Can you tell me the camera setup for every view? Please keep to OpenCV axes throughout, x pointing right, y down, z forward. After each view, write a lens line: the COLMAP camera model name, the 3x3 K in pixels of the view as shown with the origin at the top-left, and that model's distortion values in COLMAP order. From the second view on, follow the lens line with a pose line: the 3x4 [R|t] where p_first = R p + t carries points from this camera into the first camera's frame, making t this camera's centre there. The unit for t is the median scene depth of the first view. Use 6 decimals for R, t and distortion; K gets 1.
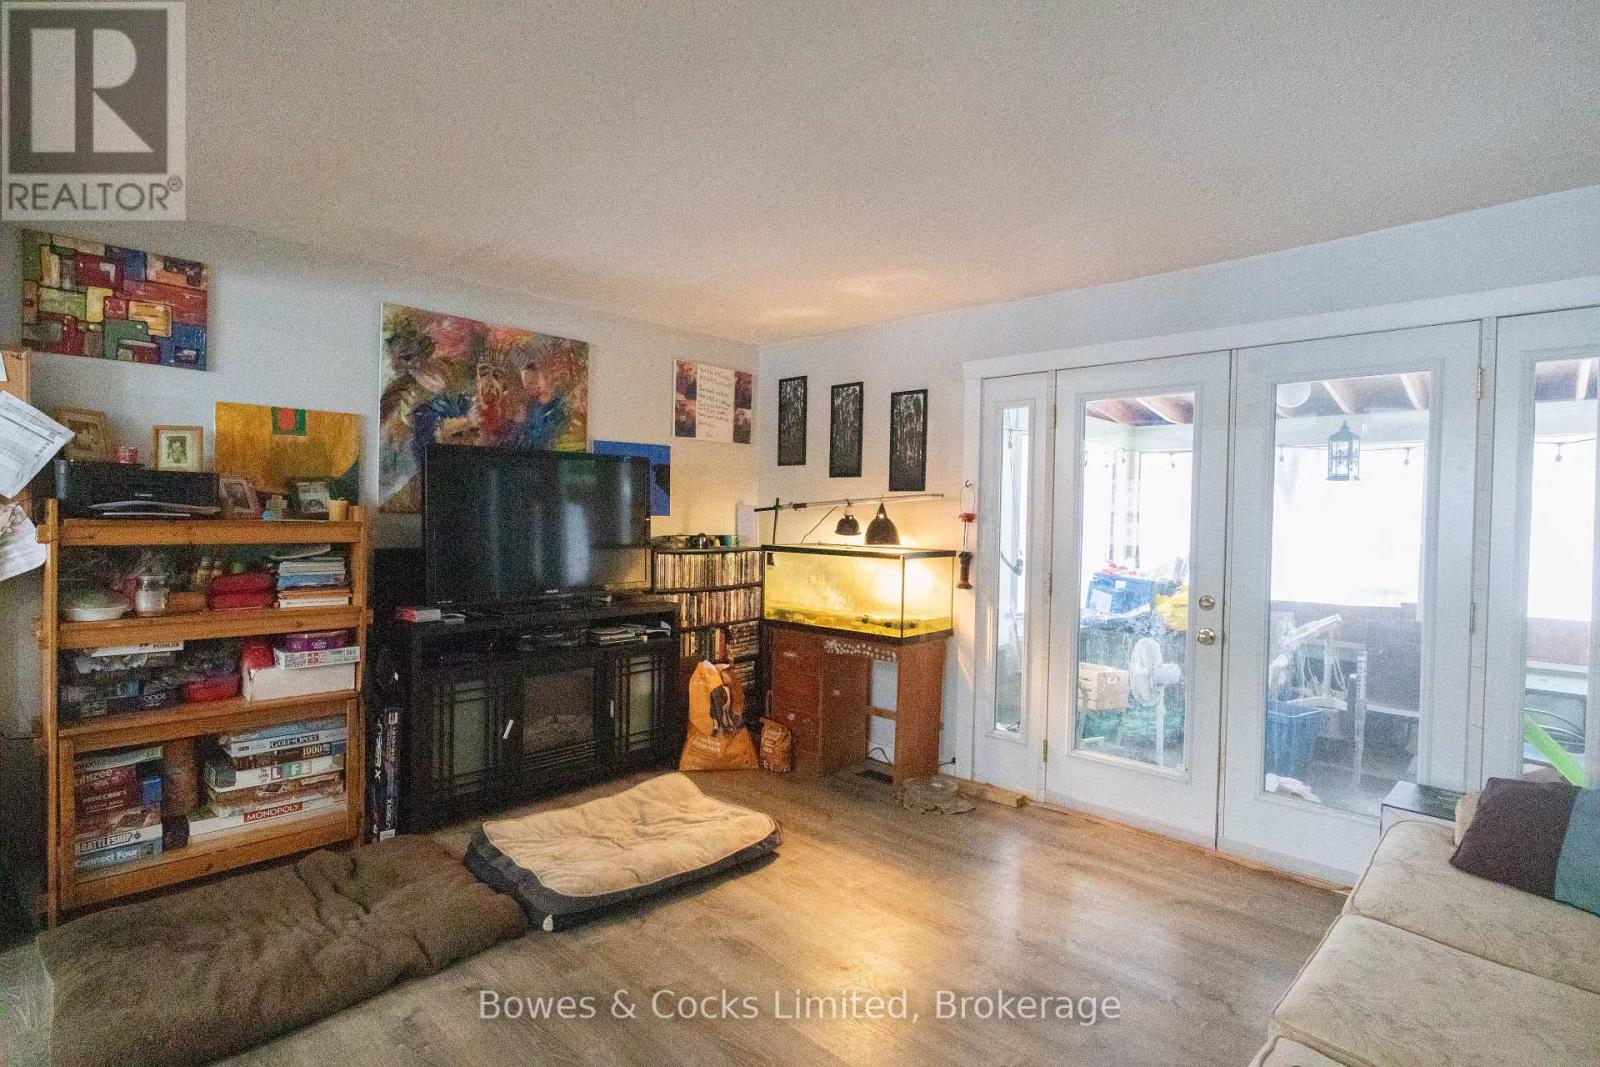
lens RADIAL K [[794.9, 0, 795.4], [0, 794.9, 529.8], [0, 0, 1]] dist [-0.003722, -0.004354]
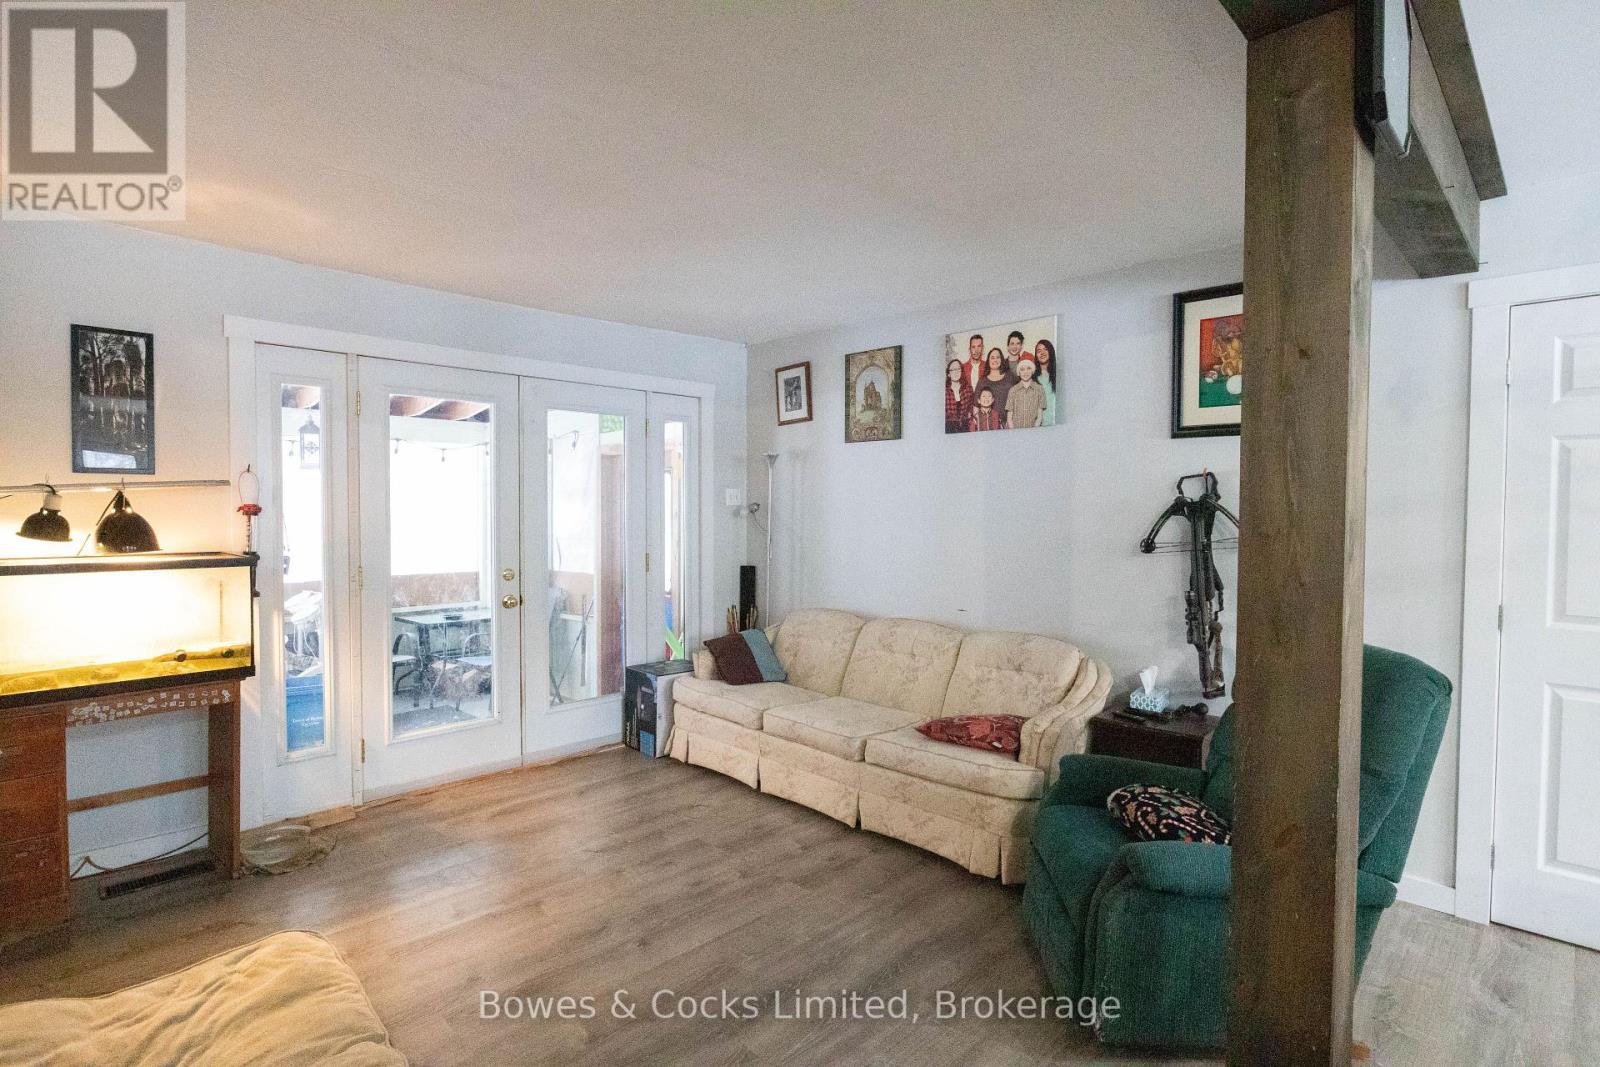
lens RADIAL K [[794.9, 0, 802.5], [0, 794.9, 530.8], [0, 0, 1]] dist [-0.003722, -0.004354]
pose [[0.014451, -0.044639, 0.998899, -0.590912], [0.017220, 0.998866, 0.044388, -0.020271], [-0.999747, 0.016560, 0.015203, 0.419722]]
